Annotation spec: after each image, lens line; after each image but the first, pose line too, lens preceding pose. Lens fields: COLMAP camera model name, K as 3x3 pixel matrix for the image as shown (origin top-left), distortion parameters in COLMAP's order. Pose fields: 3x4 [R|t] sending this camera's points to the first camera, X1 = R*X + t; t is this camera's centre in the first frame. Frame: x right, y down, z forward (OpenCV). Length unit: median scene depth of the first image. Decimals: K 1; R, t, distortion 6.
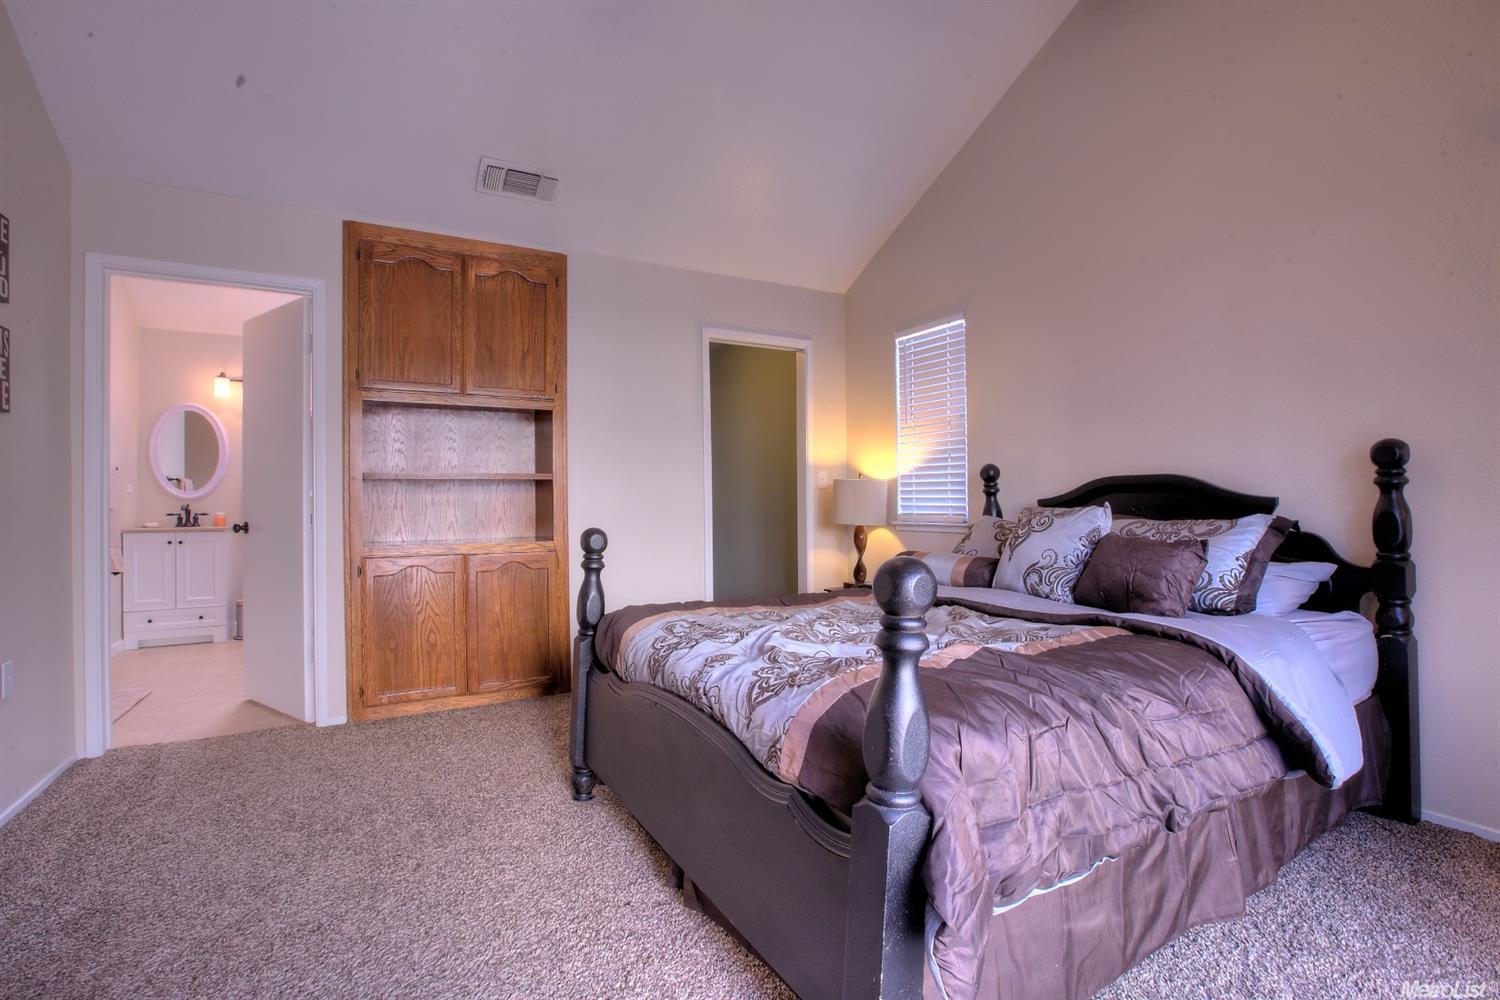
lens RADIAL K [[703.2, 0, 746.5], [0, 703.2, 497.4], [0, 0, 1]] dist [-0.000072, 0.000178]
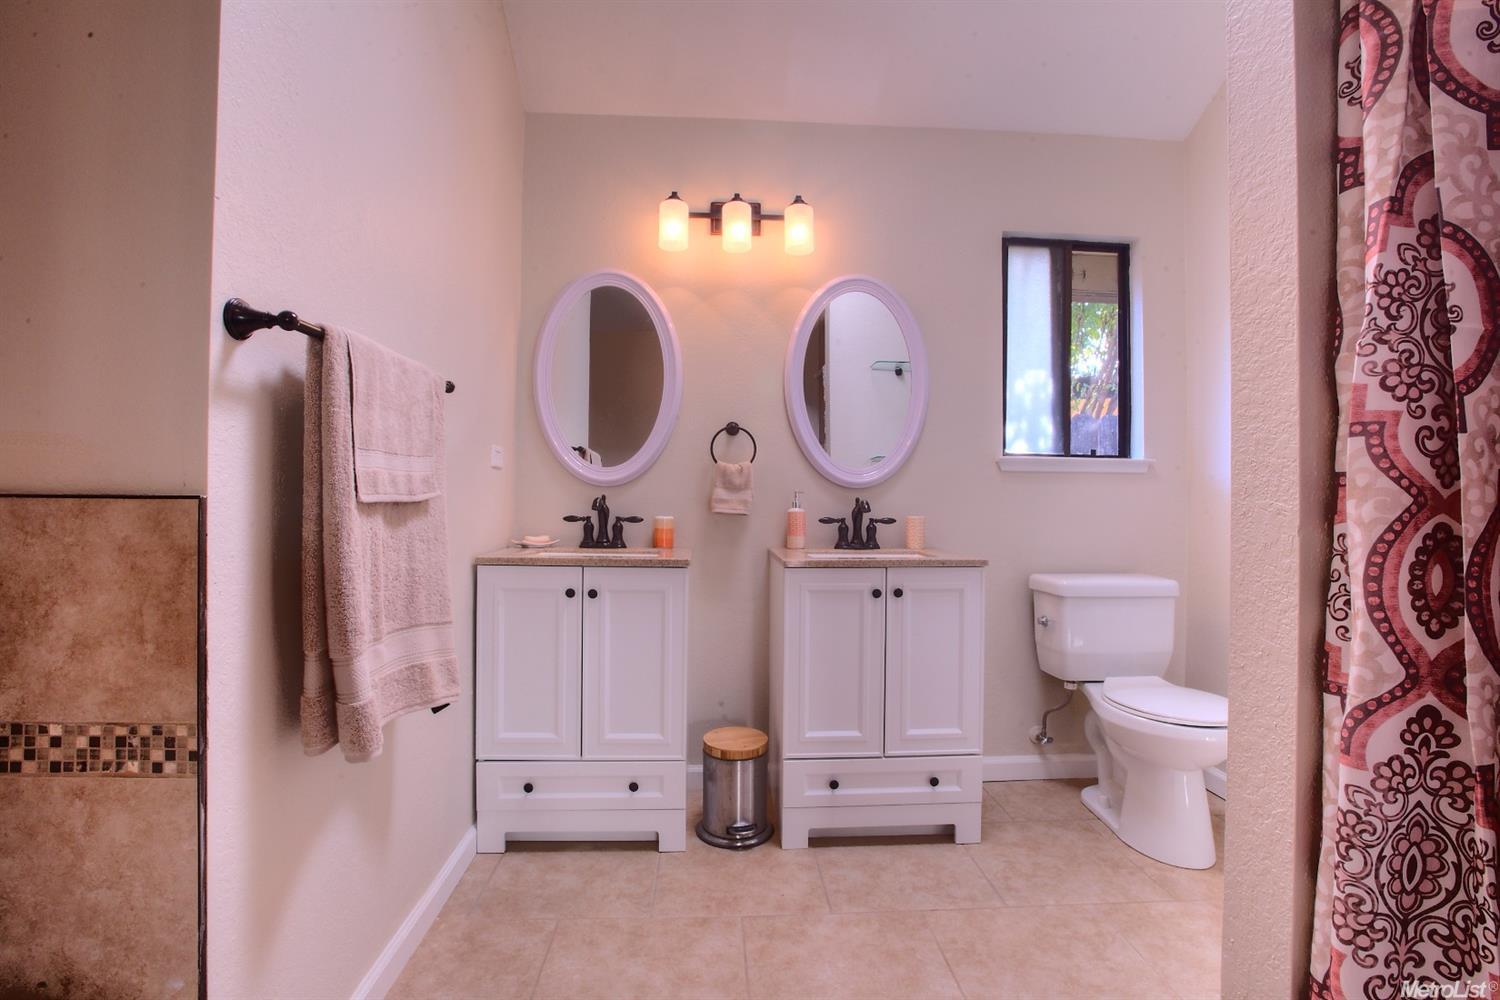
lens RADIAL K [[703.2, 0, 750.4], [0, 703.2, 501.7], [0, 0, 1]] dist [-0.000072, 0.000178]
pose [[0.908005, 0.007664, -0.418890, -0.532510], [-0.008710, 0.999962, -0.000584, 0.012881], [0.418870, 0.004179, 0.908037, 0.646141]]
